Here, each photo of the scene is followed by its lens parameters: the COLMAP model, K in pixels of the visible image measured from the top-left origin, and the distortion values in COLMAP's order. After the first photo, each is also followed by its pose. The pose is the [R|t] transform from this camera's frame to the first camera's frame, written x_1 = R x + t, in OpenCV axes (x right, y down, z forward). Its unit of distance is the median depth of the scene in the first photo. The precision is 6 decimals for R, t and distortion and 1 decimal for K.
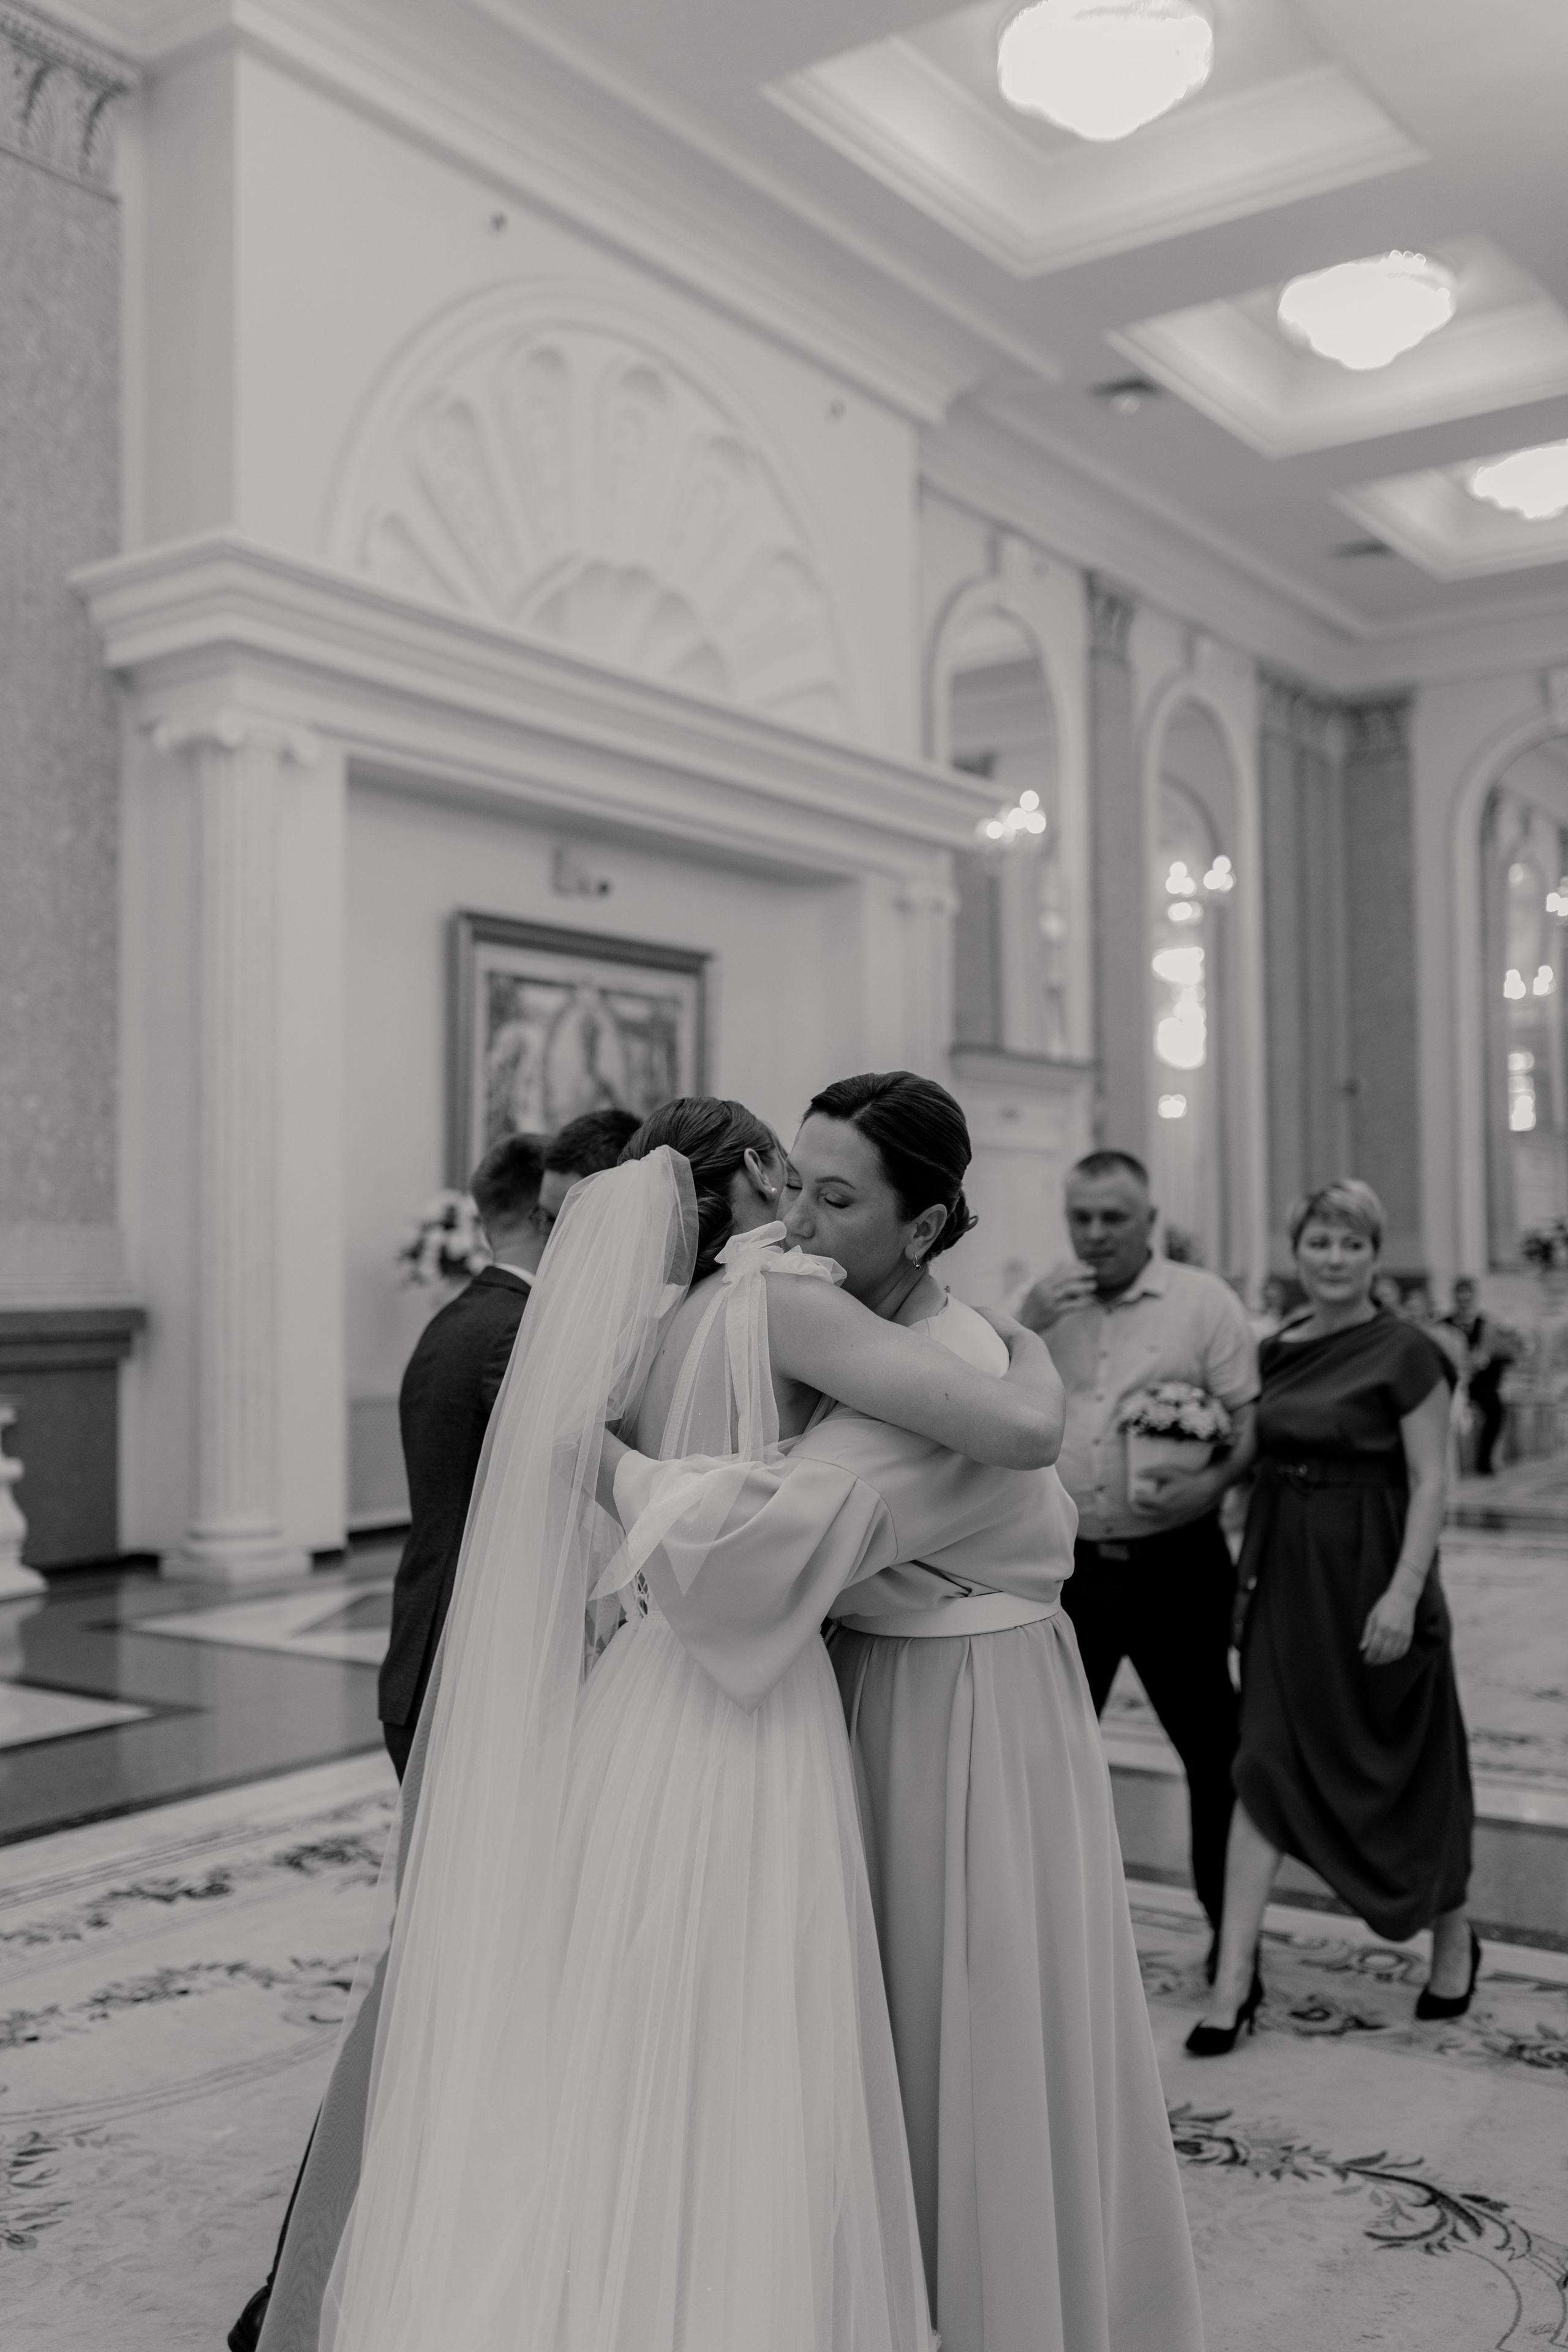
lens RADIAL K [[2189.4, 0, 839.4], [0, 2189.4, 1175.4], [0, 0, 1]] dist [-0.000641, 0.009827]
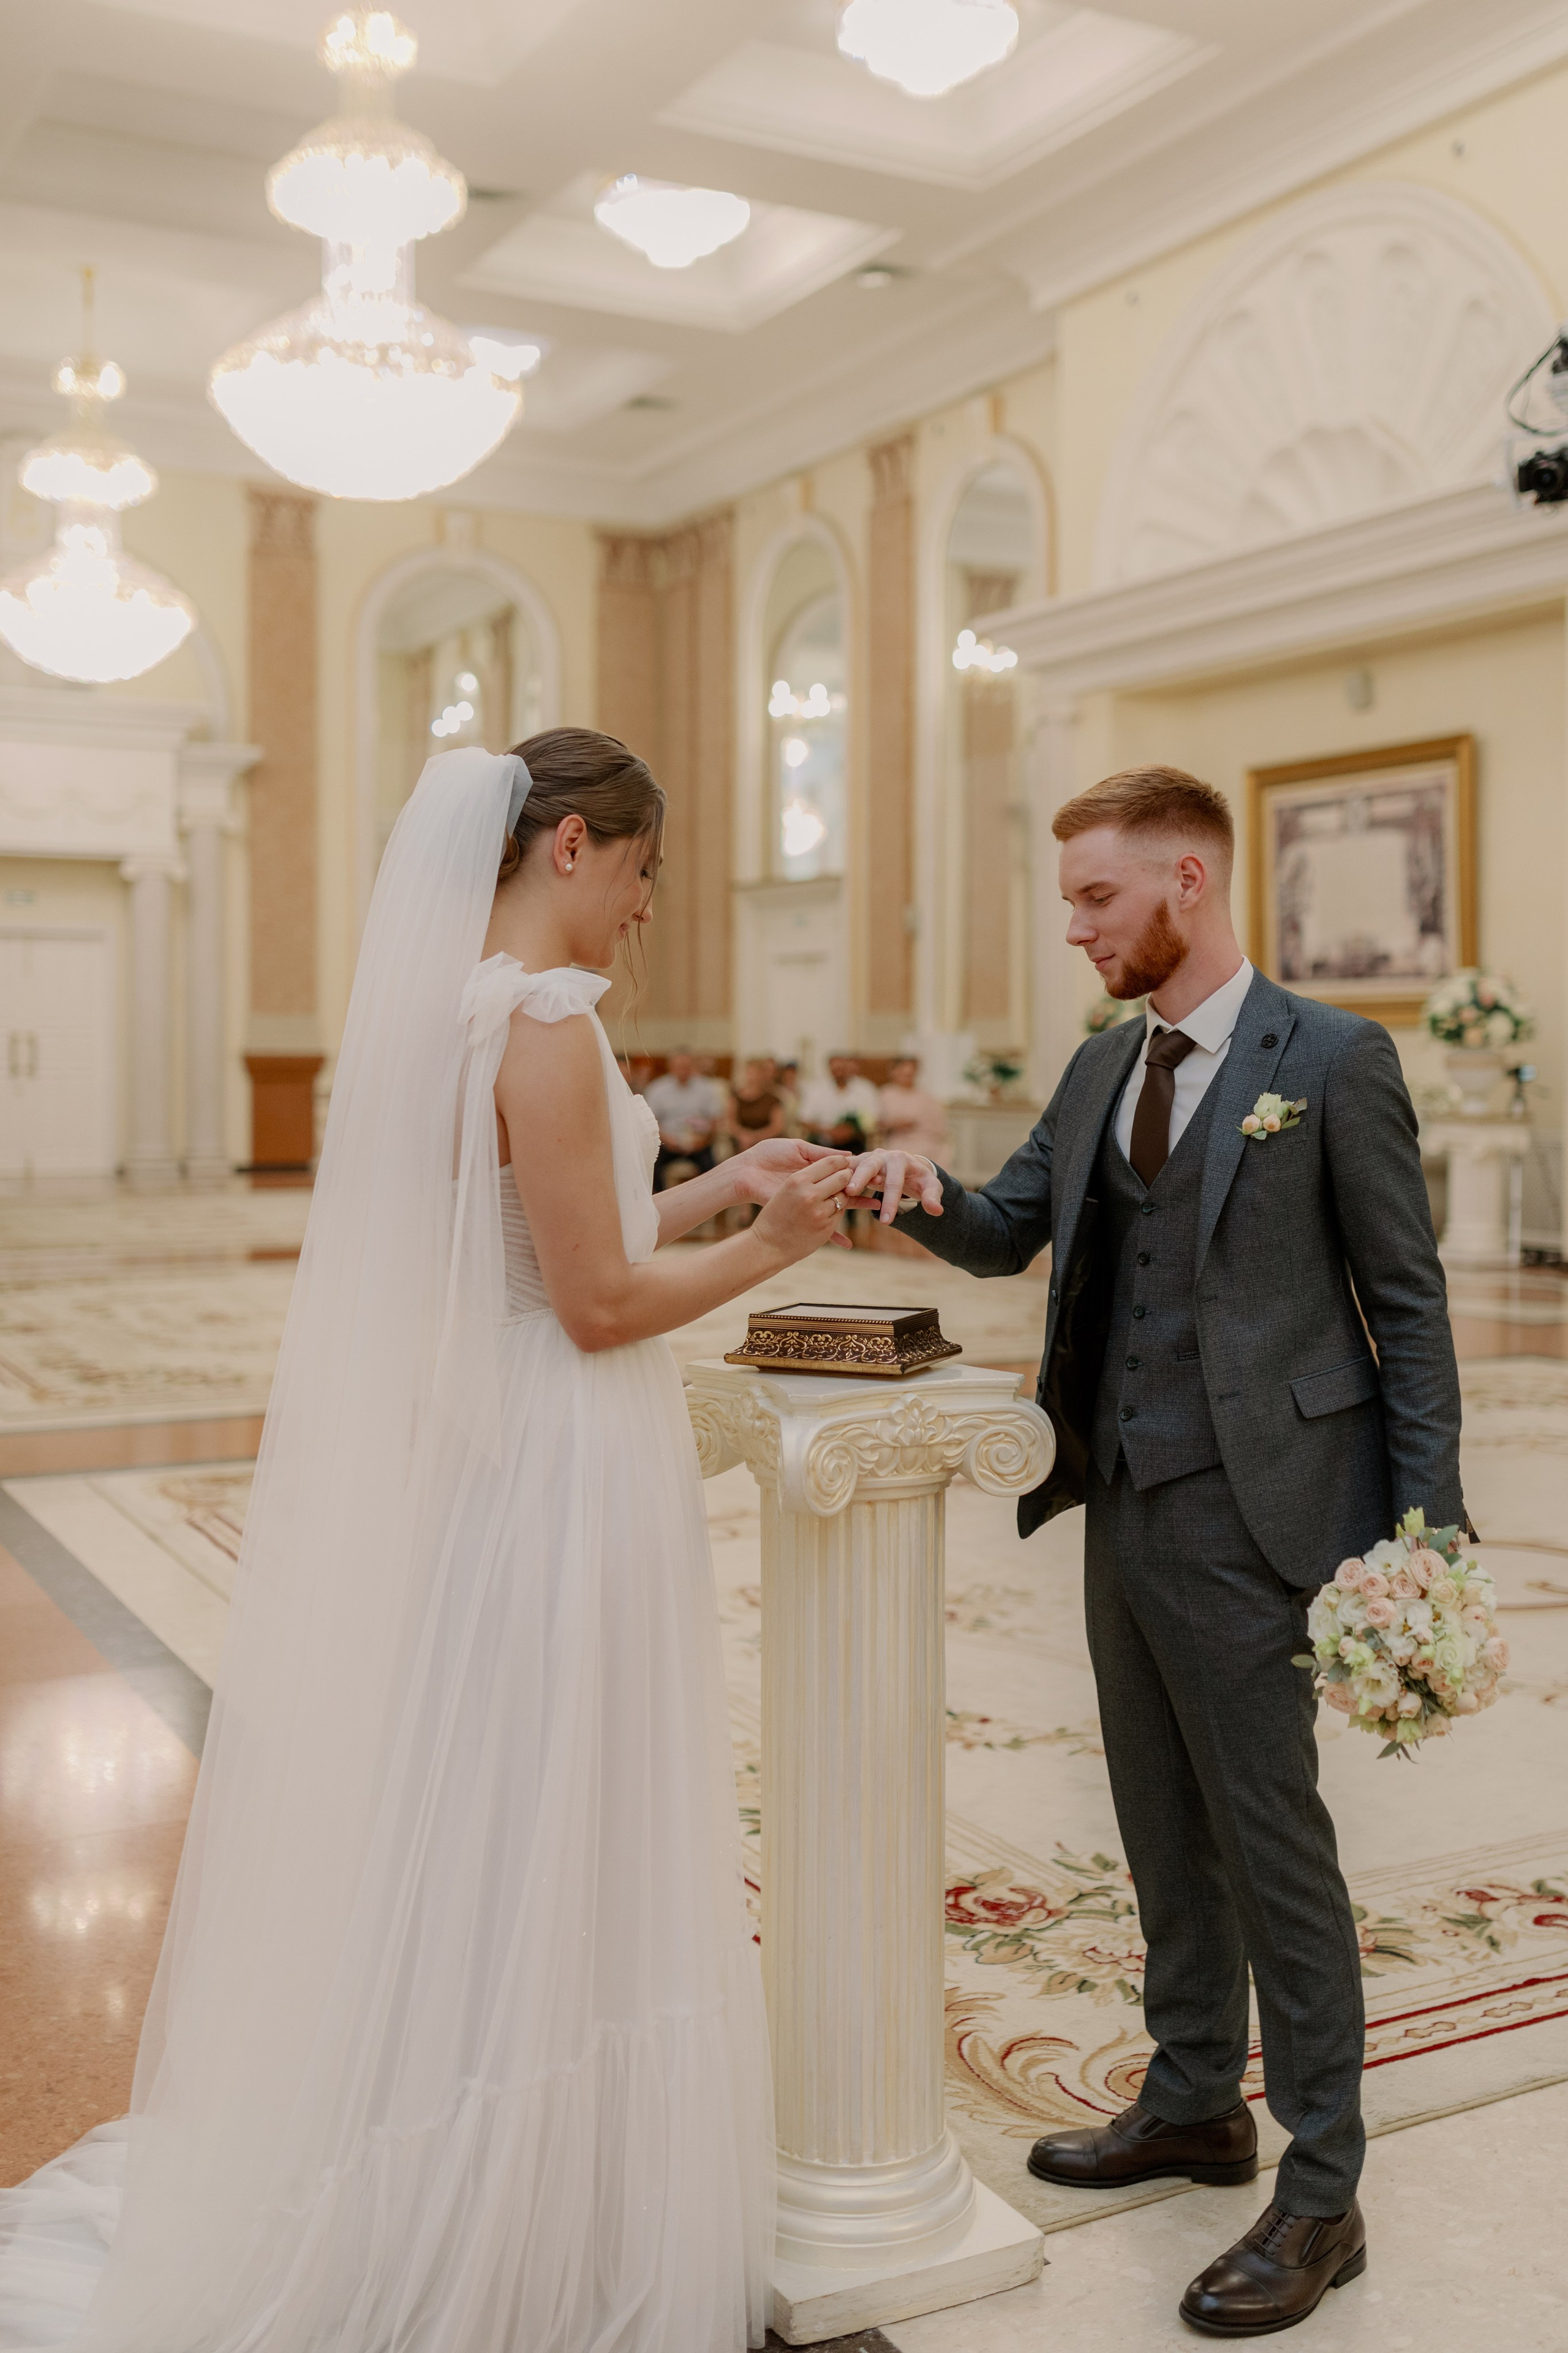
lens RADIAL K [[2387.6, 0, 824.0], [0, 2387.6, 1090.9], [0, 0, 1]] dist [-0.001237, 0.015793]
pose [[-0.454694, 0.037512, -0.889857, 1.231814], [0.052464, 0.998506, 0.015284, 0.038252], [0.889101, -0.039736, -0.455983, 1.407649]]
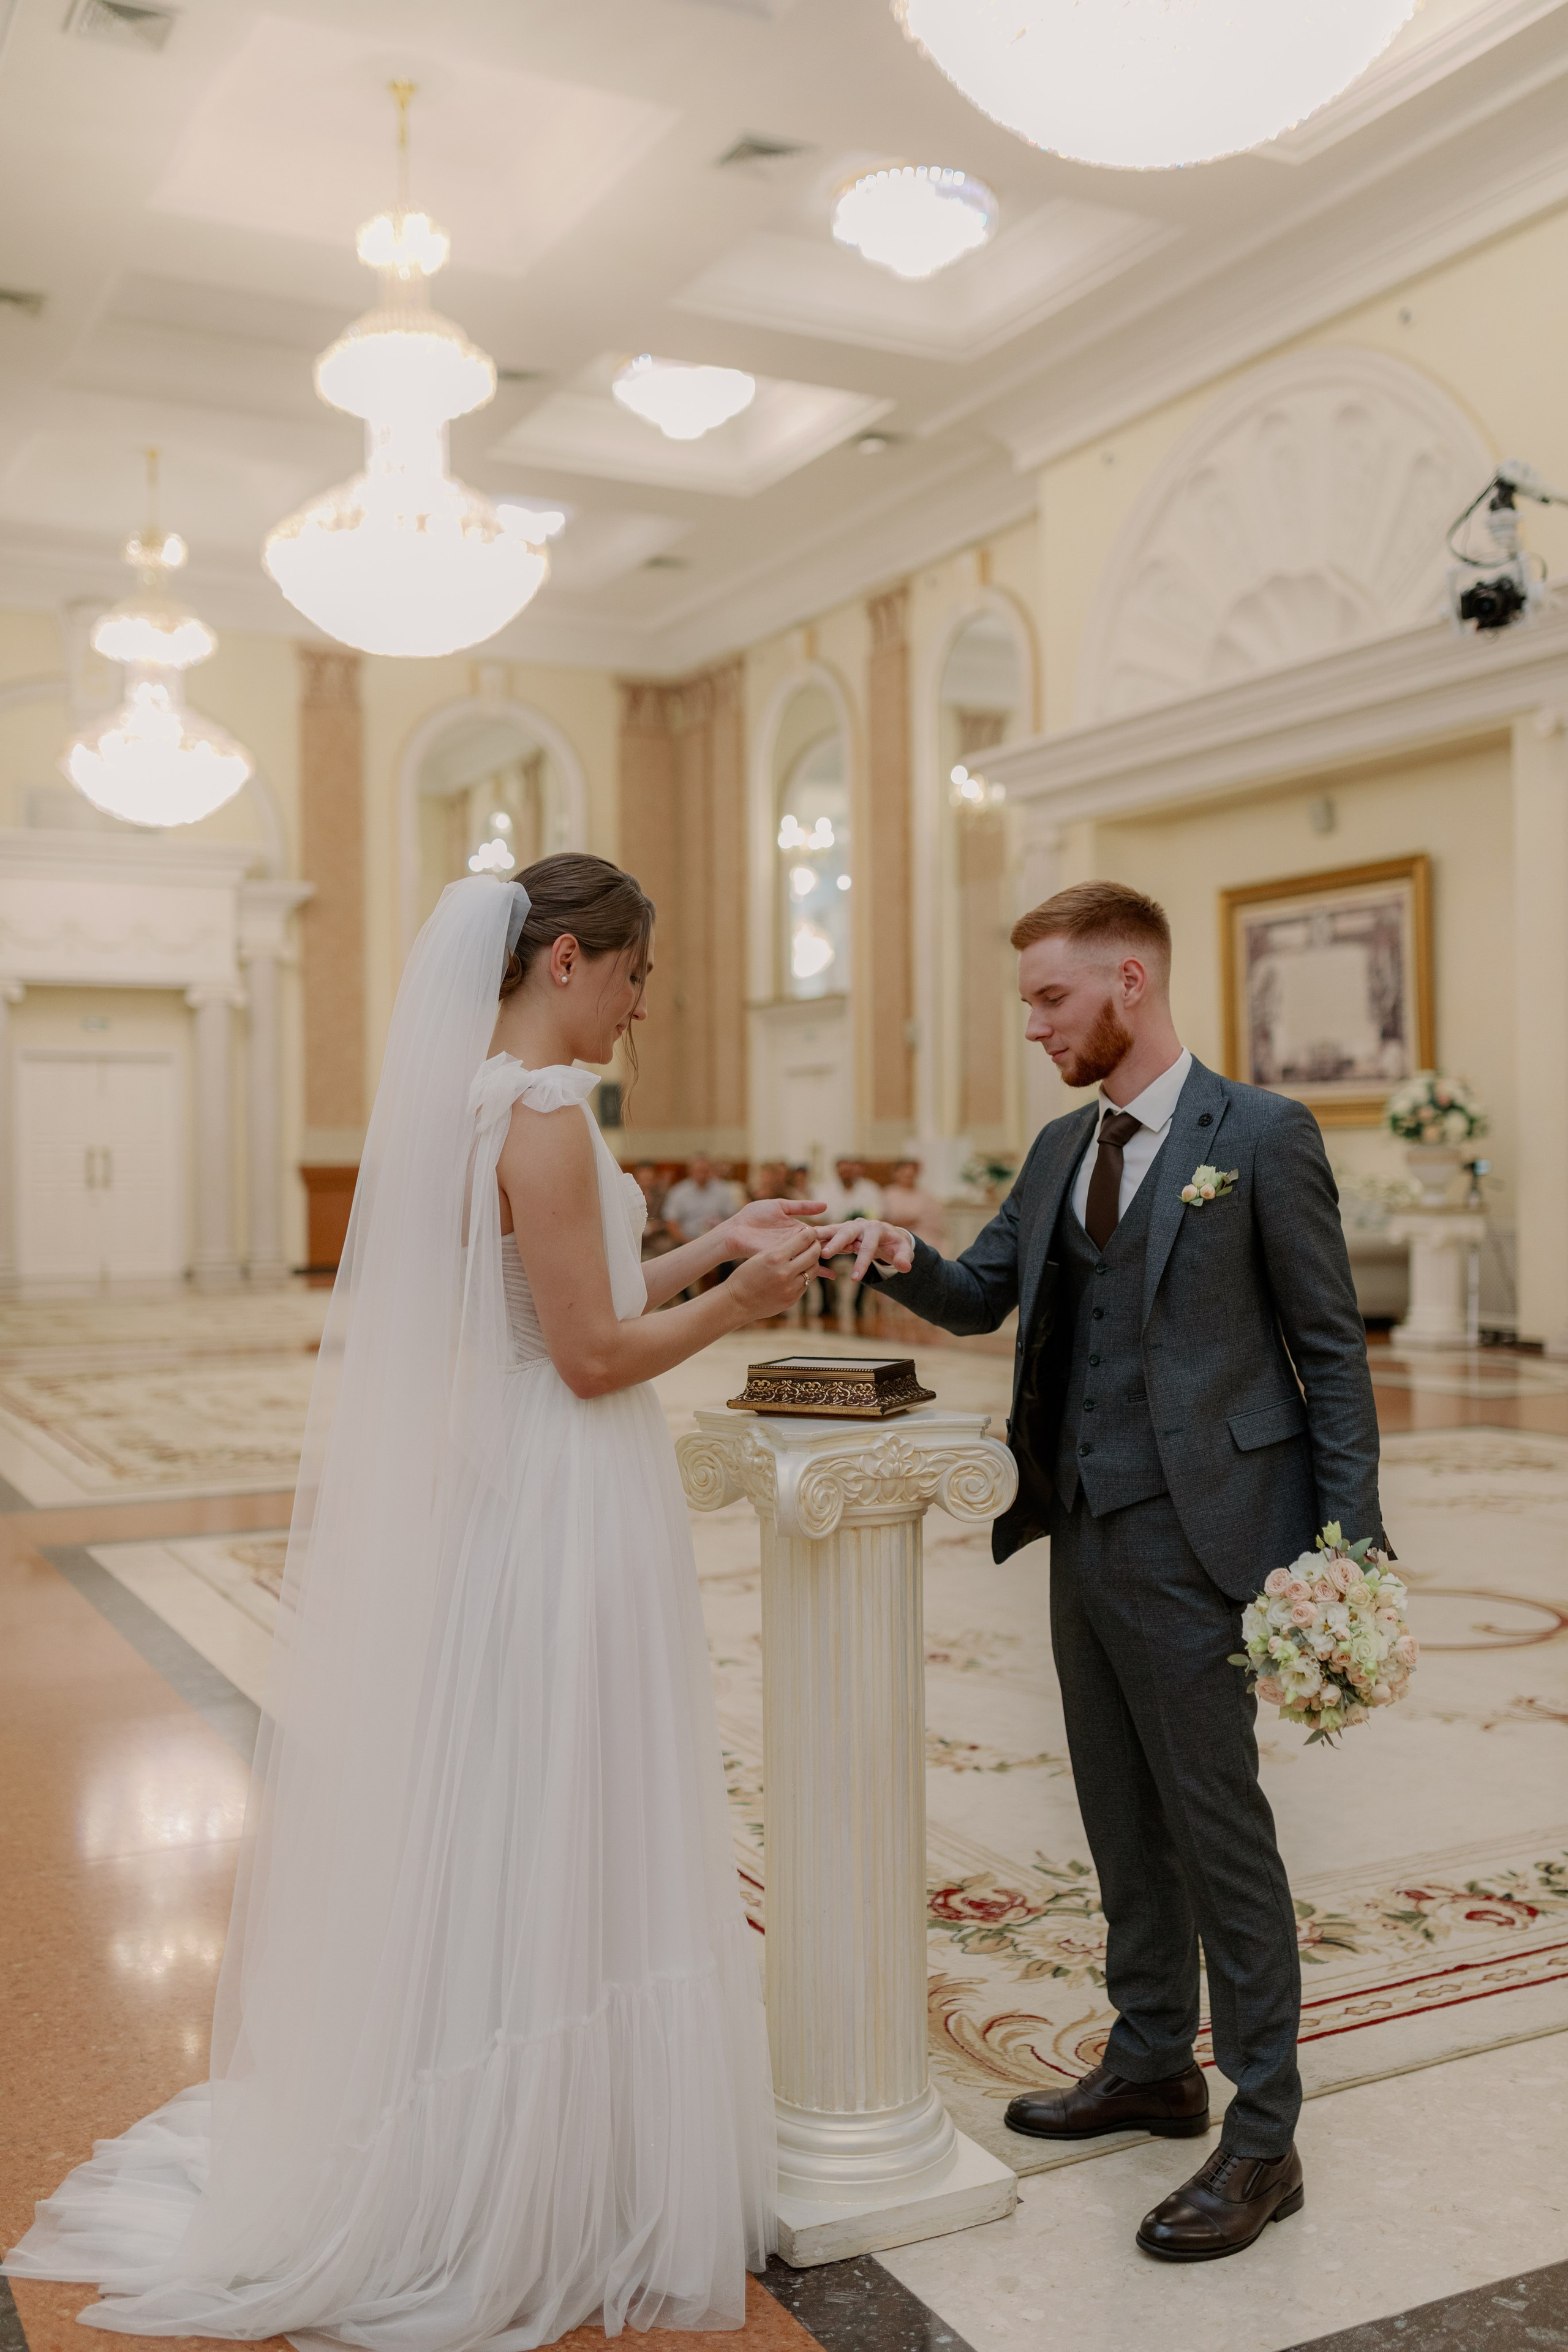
lens RADIAL K [[2219.4, 0, 781.9], [0, 2219.4, 1168.2], [0, 0, 1]] dist [-0.000916, 0.014011]
pose [[-0.475639, 0.031630, -0.879072, 1.242646], [0.063959, 0.997952, 0.001301, 0.041004], [0.877312, -0.055605, -0.476688, 1.415770]]
